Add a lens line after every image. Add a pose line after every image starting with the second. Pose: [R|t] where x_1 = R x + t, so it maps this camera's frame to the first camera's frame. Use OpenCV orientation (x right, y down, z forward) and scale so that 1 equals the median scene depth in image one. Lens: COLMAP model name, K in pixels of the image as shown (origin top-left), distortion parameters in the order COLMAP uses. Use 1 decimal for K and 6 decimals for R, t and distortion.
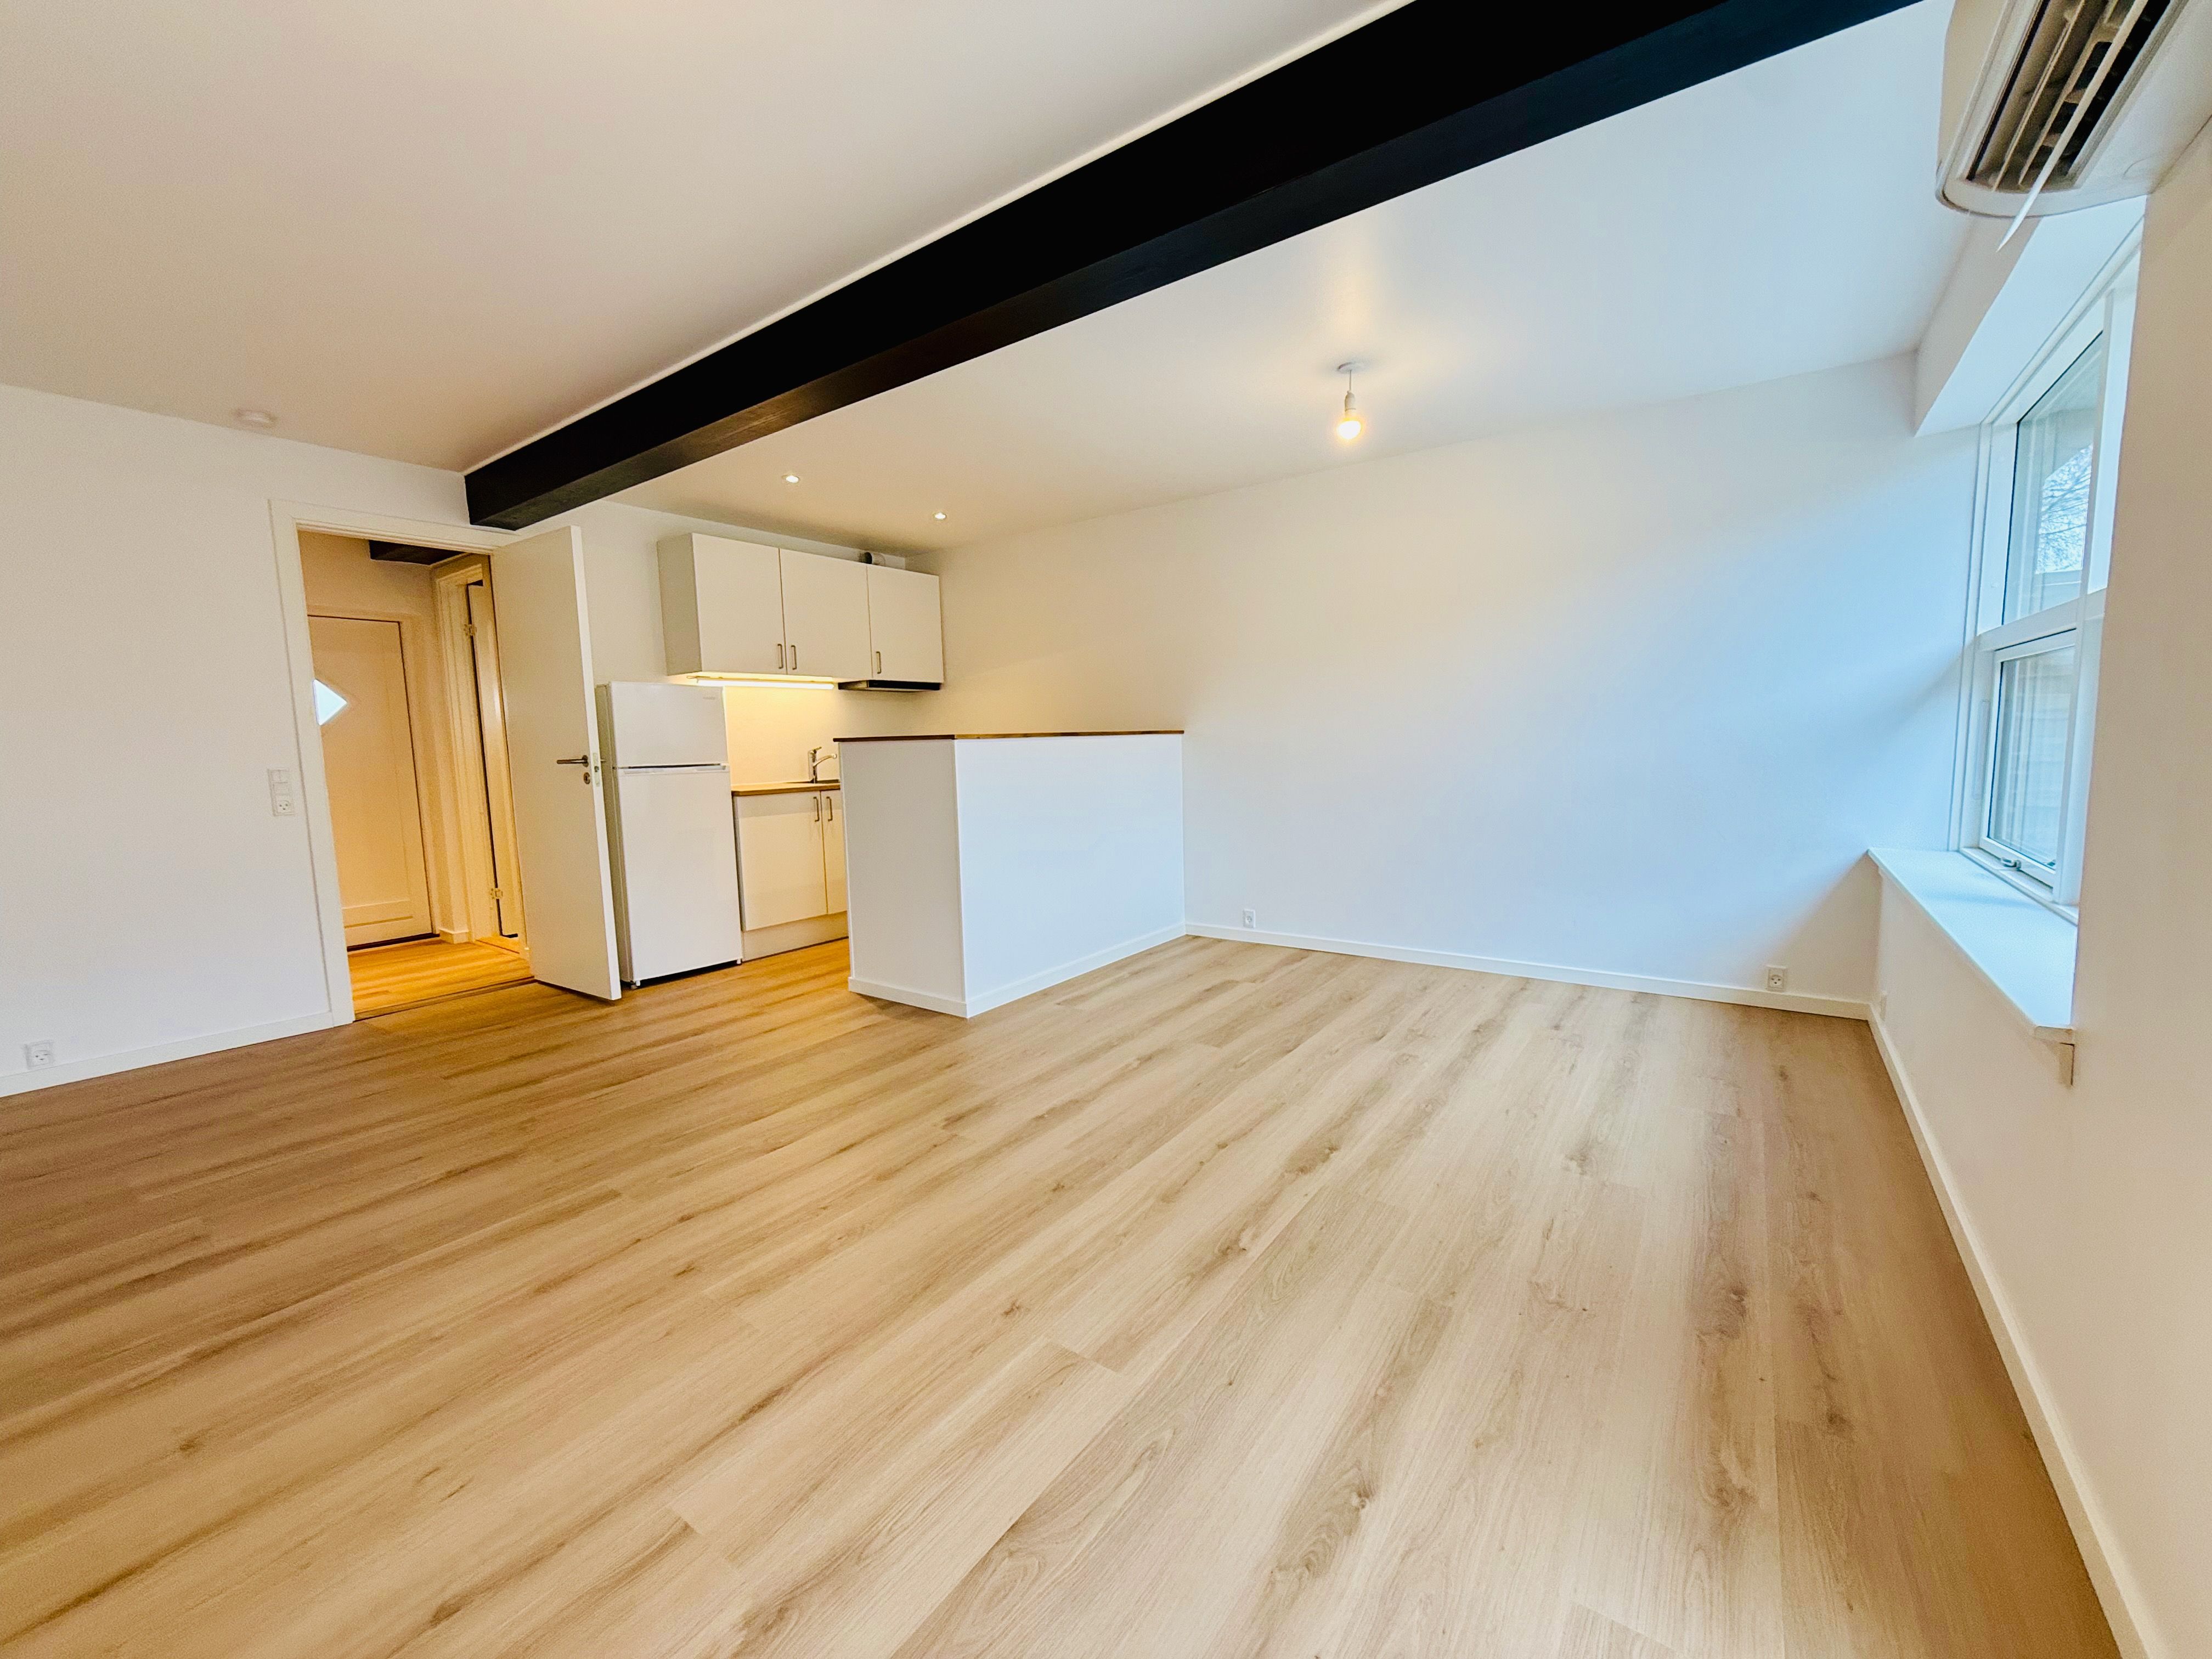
lens RADIAL K [[889.6, 0, 1106.0], [0, 889.6, 829.5], [0, 0, 1]] dist [0.001439, 0.000761]
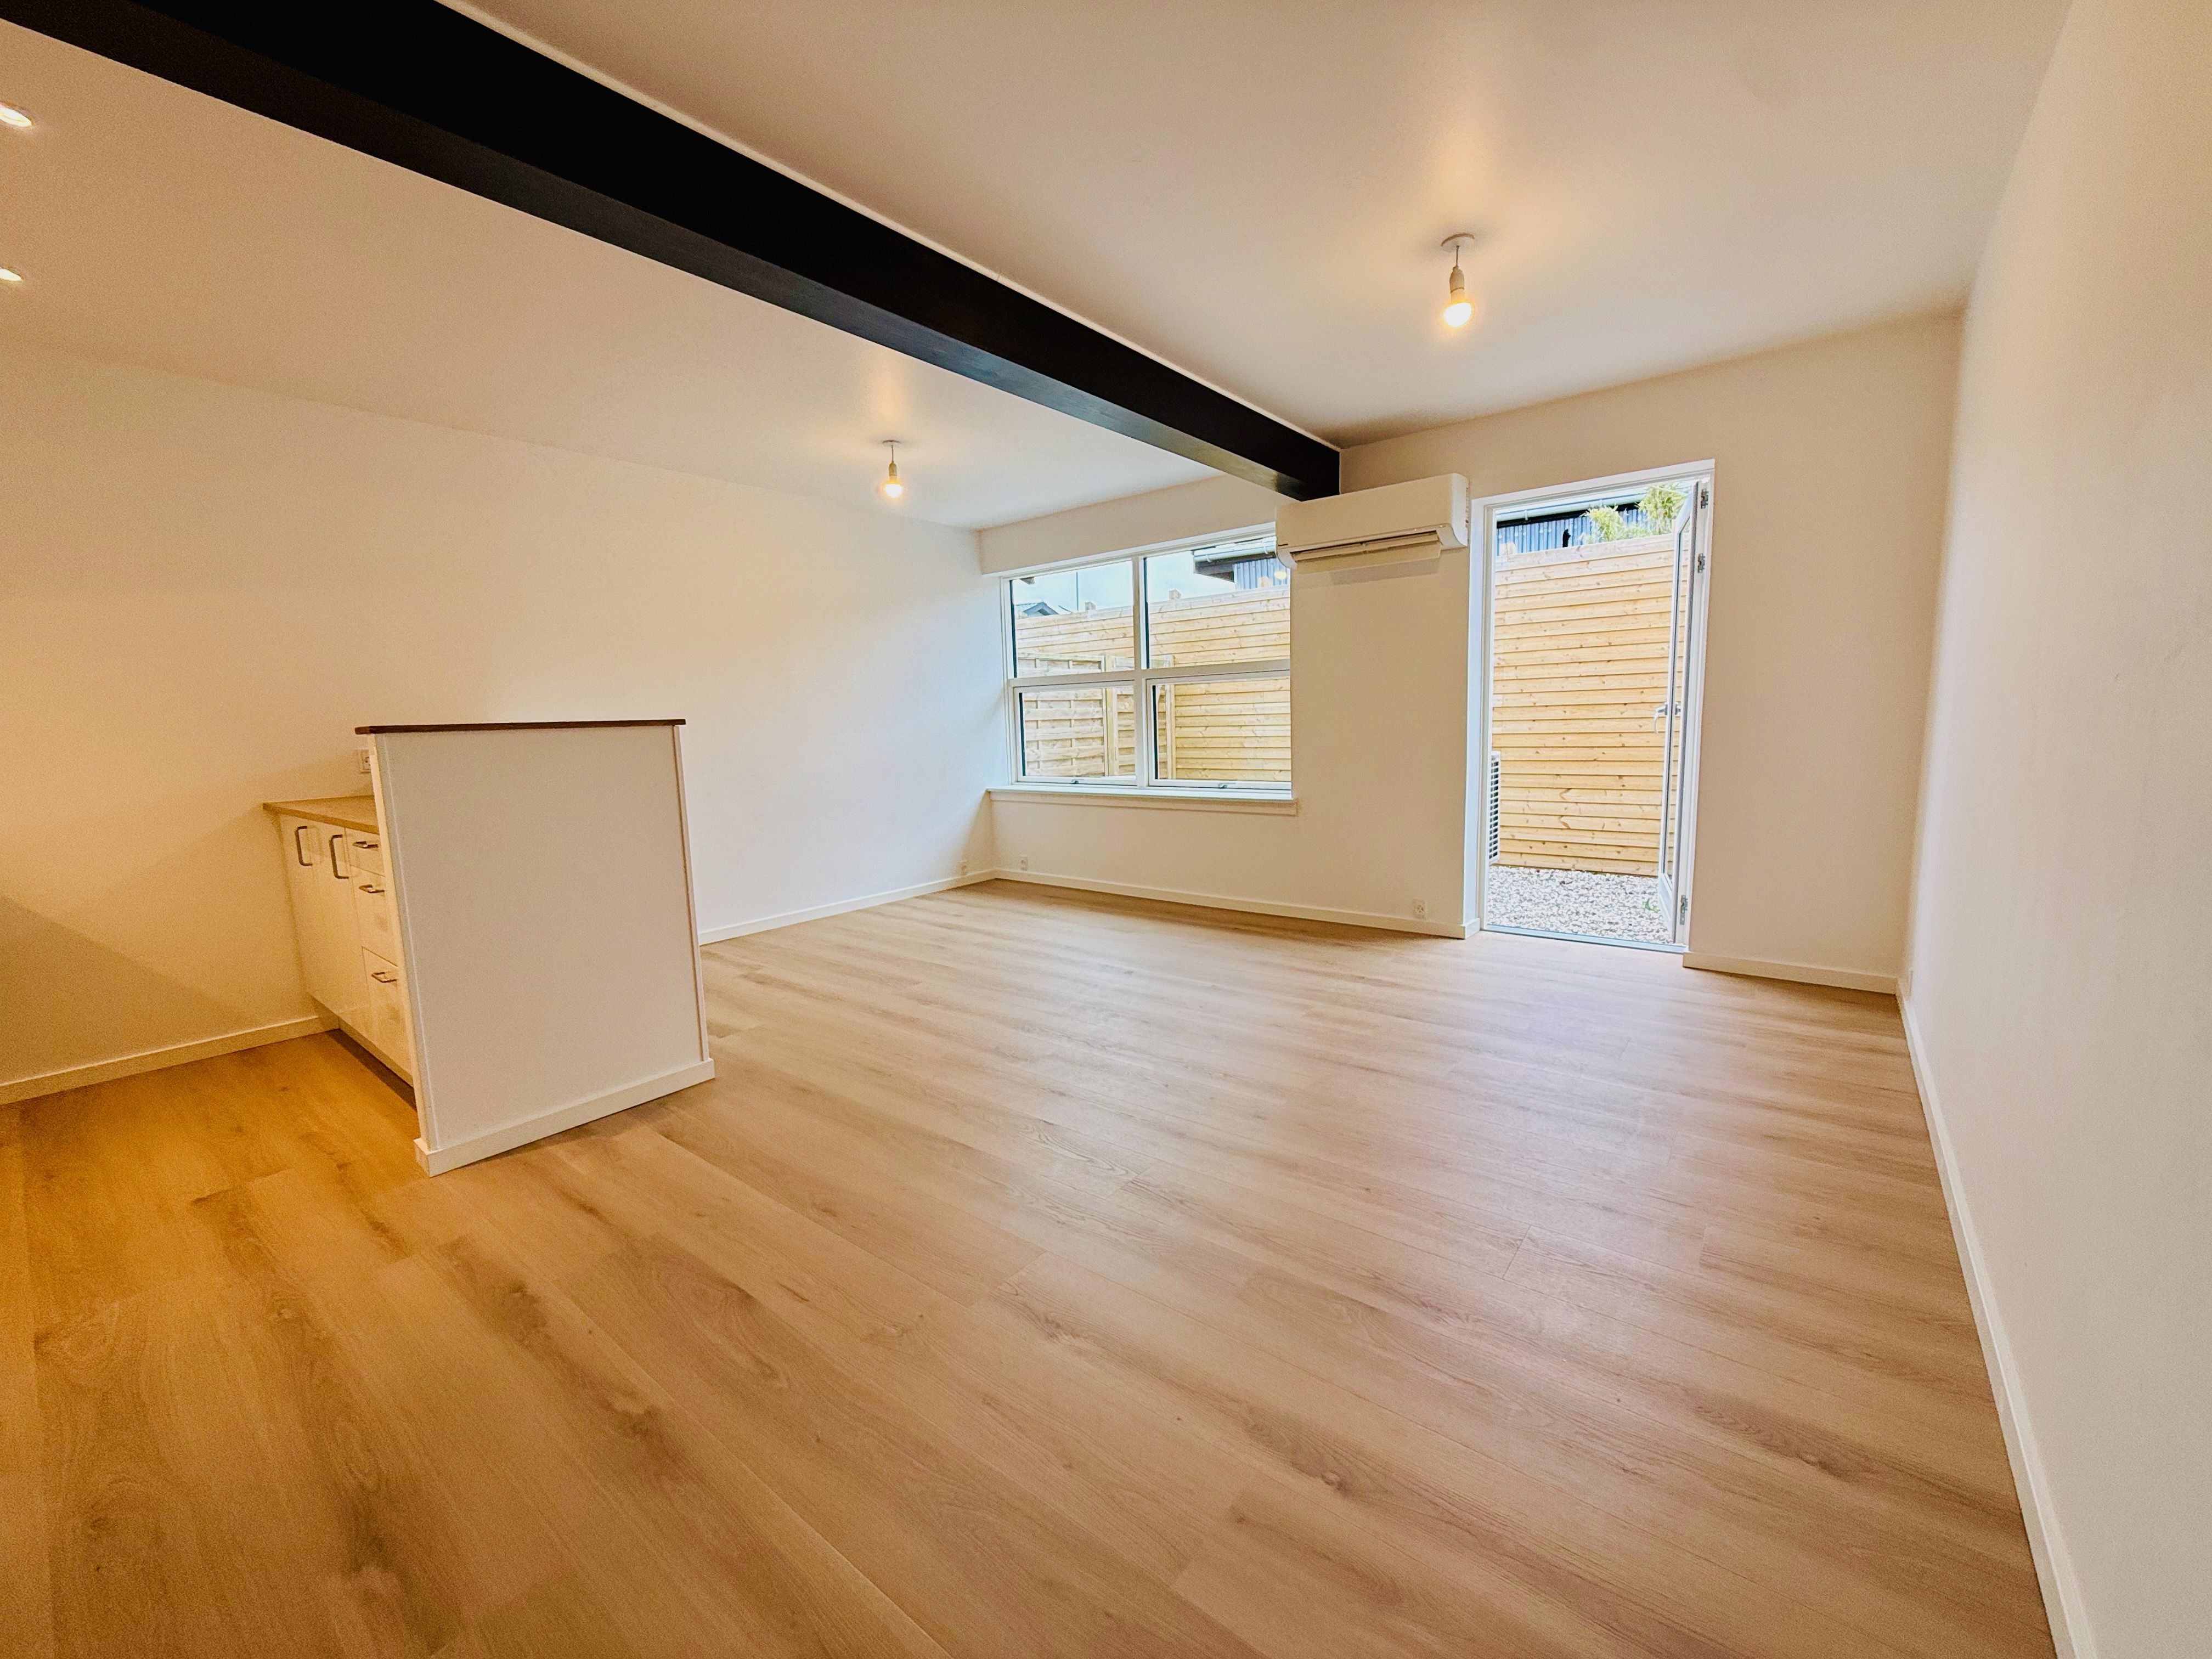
lens RADIAL K [[889.6, 0, 1106.0], [0, 889.6, 829.5], [0, 0, 1]] dist [0.001439, 0.000761]
pose [[0.039655, -0.102514, 0.993941, -0.670129], [0.137945, 0.985760, 0.096167, -0.024831], [-0.989646, 0.133295, 0.053232, 0.430459]]
